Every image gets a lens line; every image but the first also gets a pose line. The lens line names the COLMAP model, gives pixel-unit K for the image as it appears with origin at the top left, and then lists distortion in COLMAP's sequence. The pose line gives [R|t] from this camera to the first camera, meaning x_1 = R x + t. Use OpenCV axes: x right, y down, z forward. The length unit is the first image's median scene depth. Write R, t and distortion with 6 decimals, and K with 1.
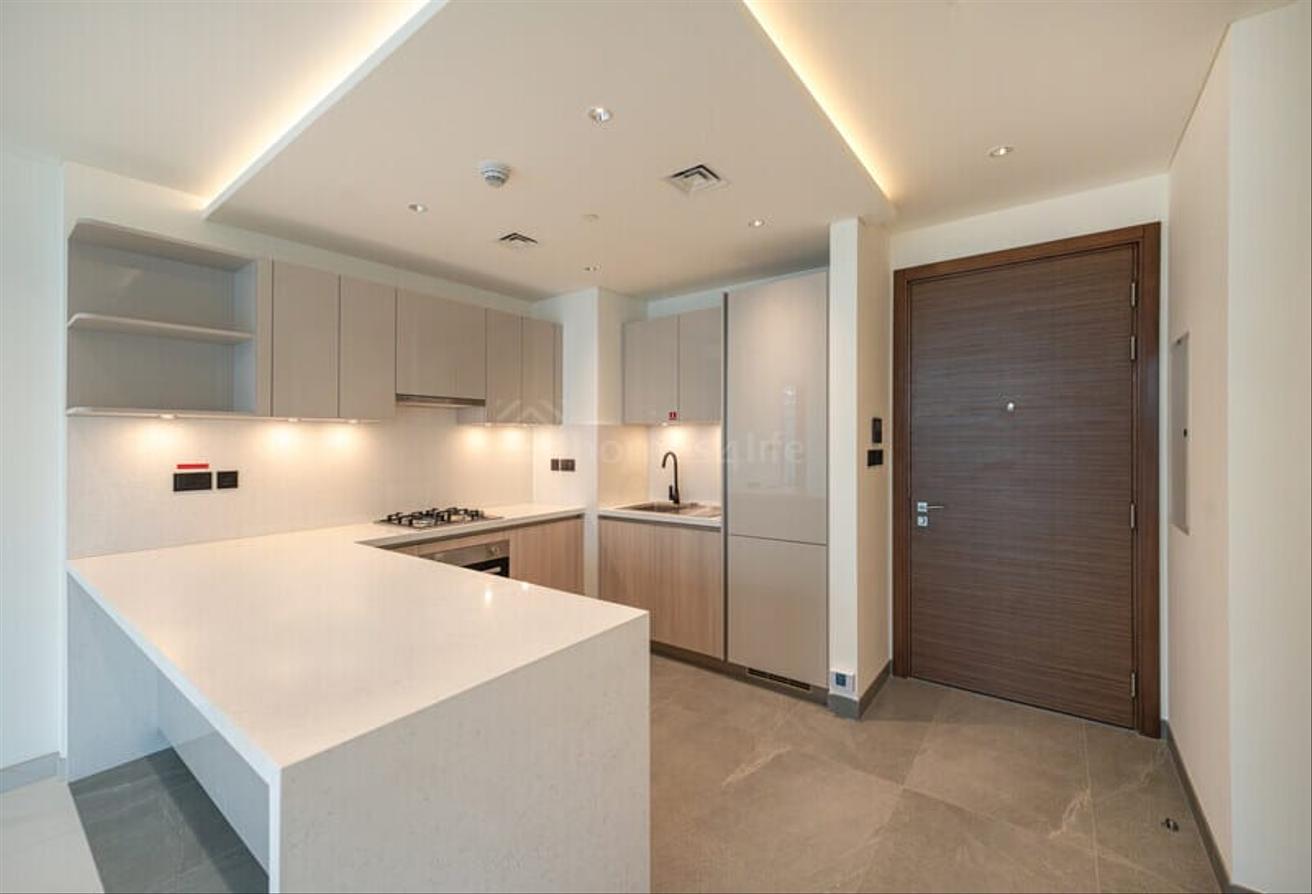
lens RADIAL K [[536.5, 0, 658.0], [0, 536.5, 449.0], [0, 0, 1]] dist [-0.003405, -0.000449]
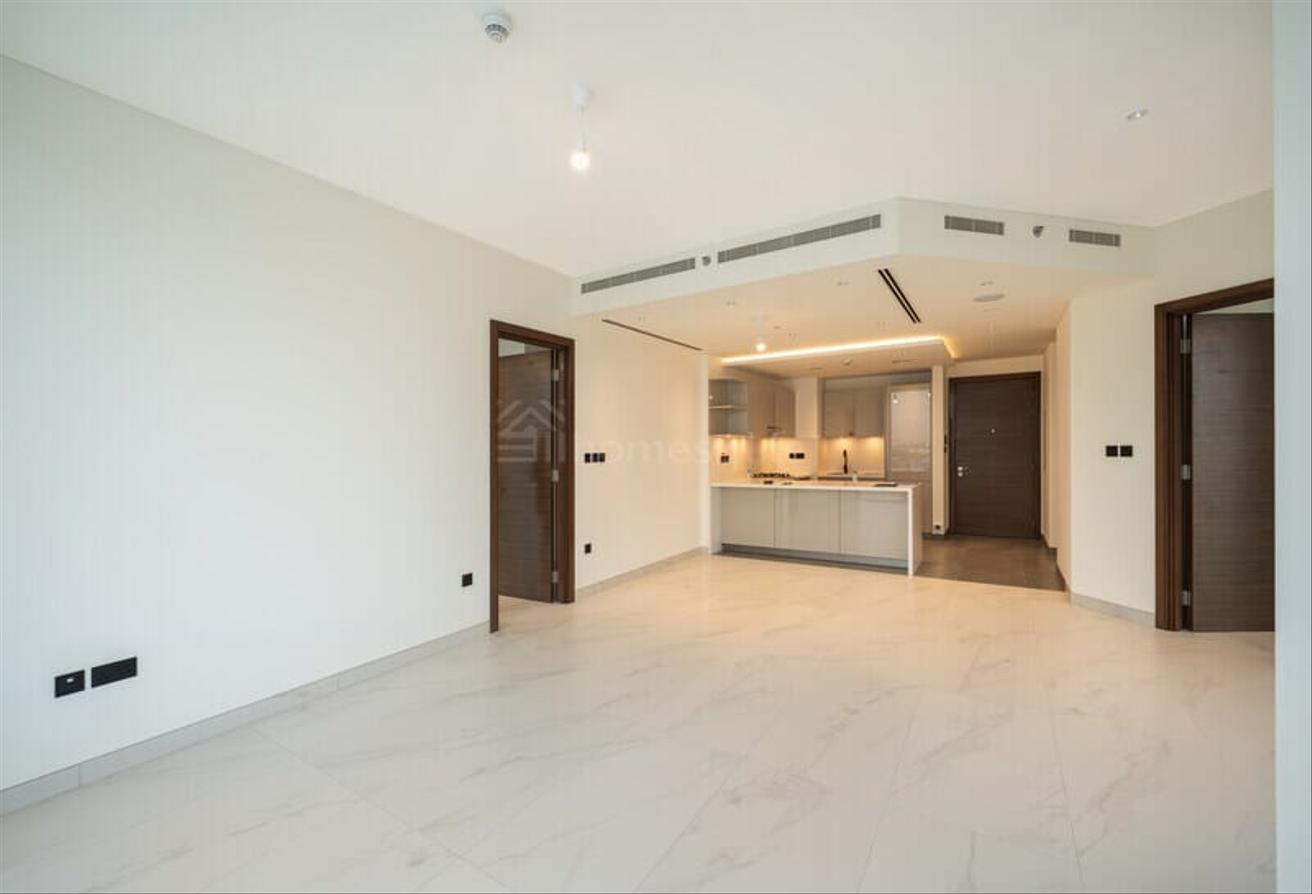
lens RADIAL K [[536.5, 0, 659.8], [0, 536.5, 461.2], [0, 0, 1]] dist [-0.003405, -0.000449]
pose [[0.996787, -0.007630, 0.079729, -1.156425], [0.006861, 0.999927, 0.009909, 0.033292], [-0.079799, -0.009330, 0.996767, -1.468058]]
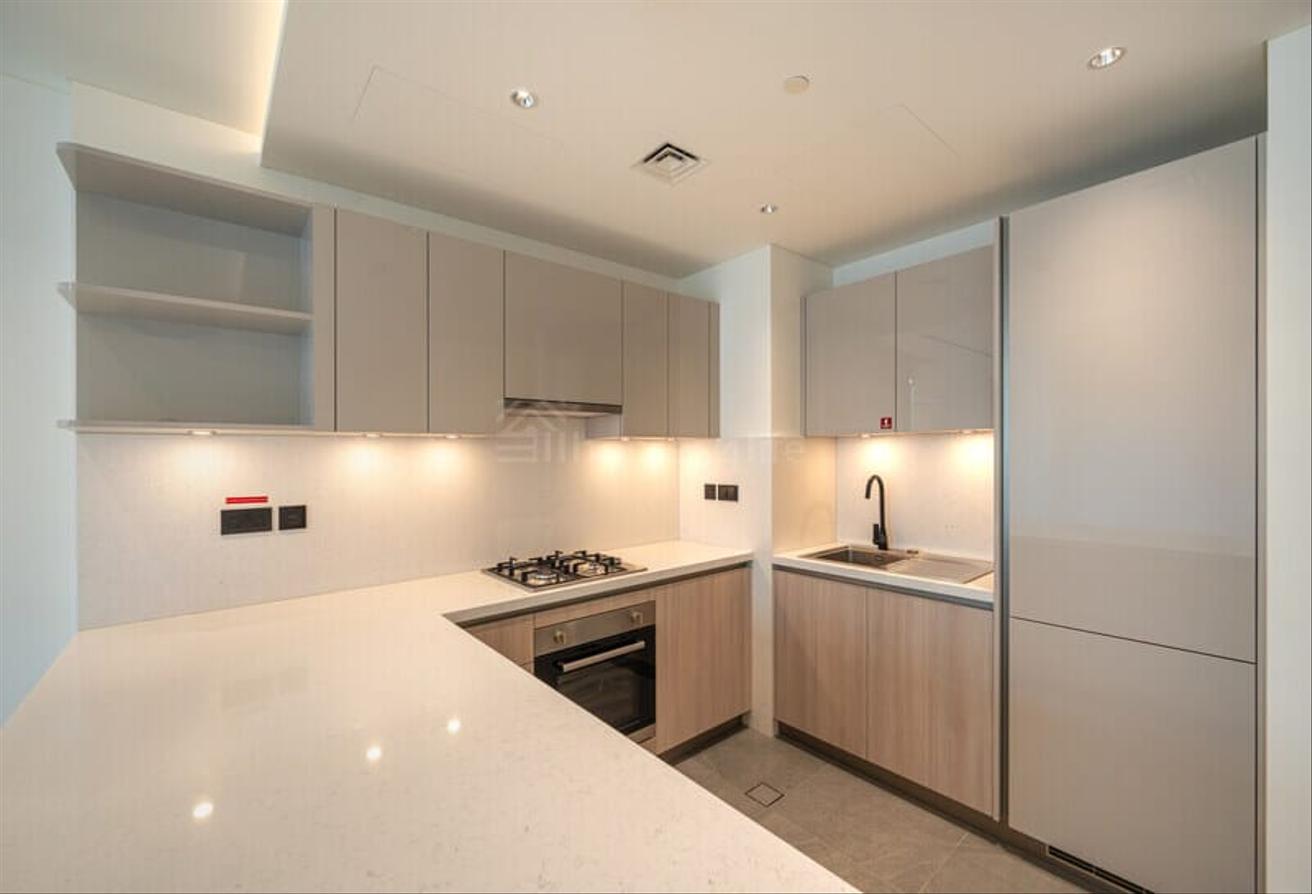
lens RADIAL K [[536.5, 0, 664.9], [0, 536.5, 482.2], [0, 0, 1]] dist [-0.003405, -0.000449]
pose [[0.976545, 0.007120, -0.215195, -0.117026], [0.001308, 0.999238, 0.038998, -0.016312], [0.215309, -0.038365, 0.975792, 0.324490]]
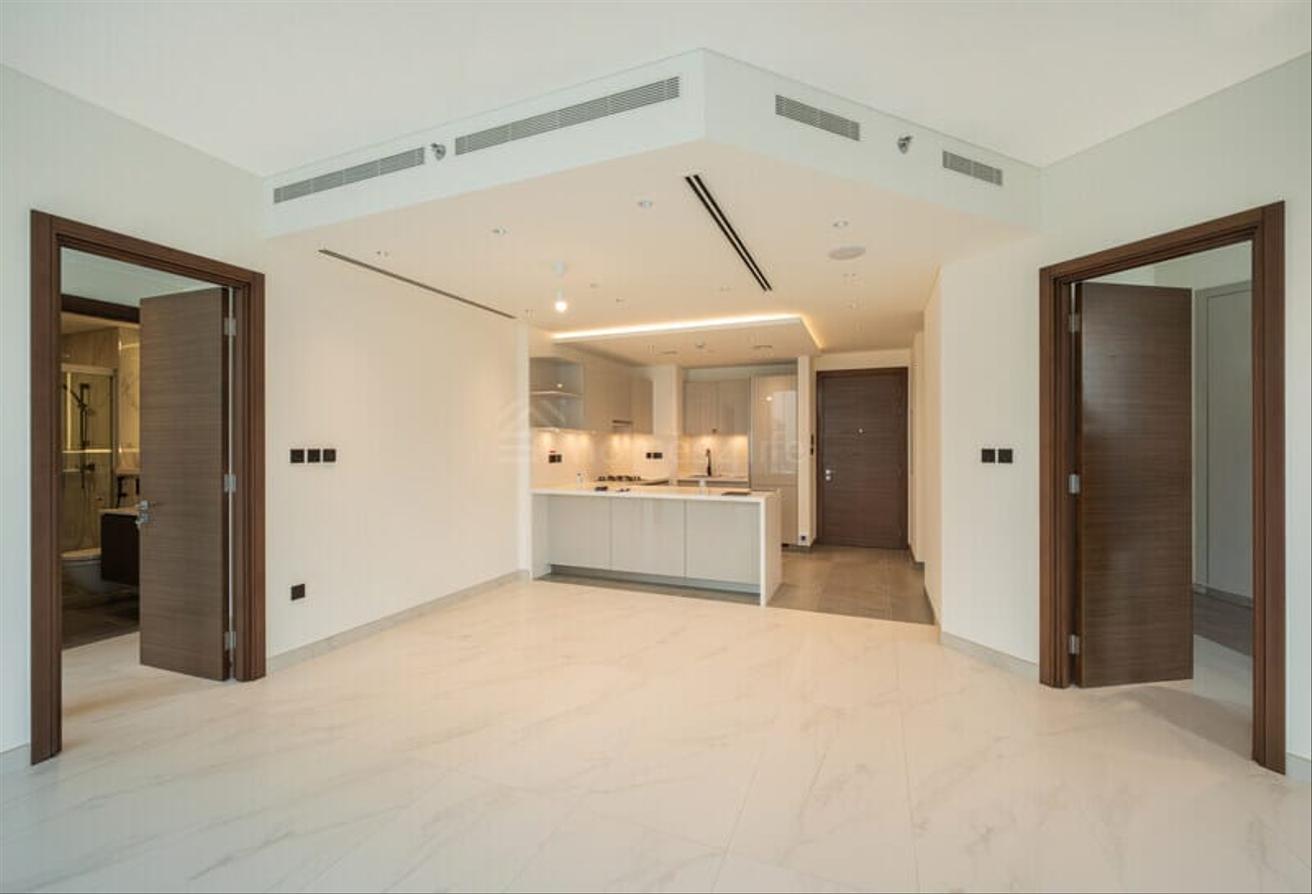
lens RADIAL K [[536.5, 0, 663.1], [0, 536.5, 447.3], [0, 0, 1]] dist [-0.003405, -0.000449]
pose [[0.963898, 0.008349, 0.266139, -0.825589], [-0.005593, 0.999923, -0.011111, 0.028139], [-0.266211, 0.009221, 0.963871, -1.075377]]
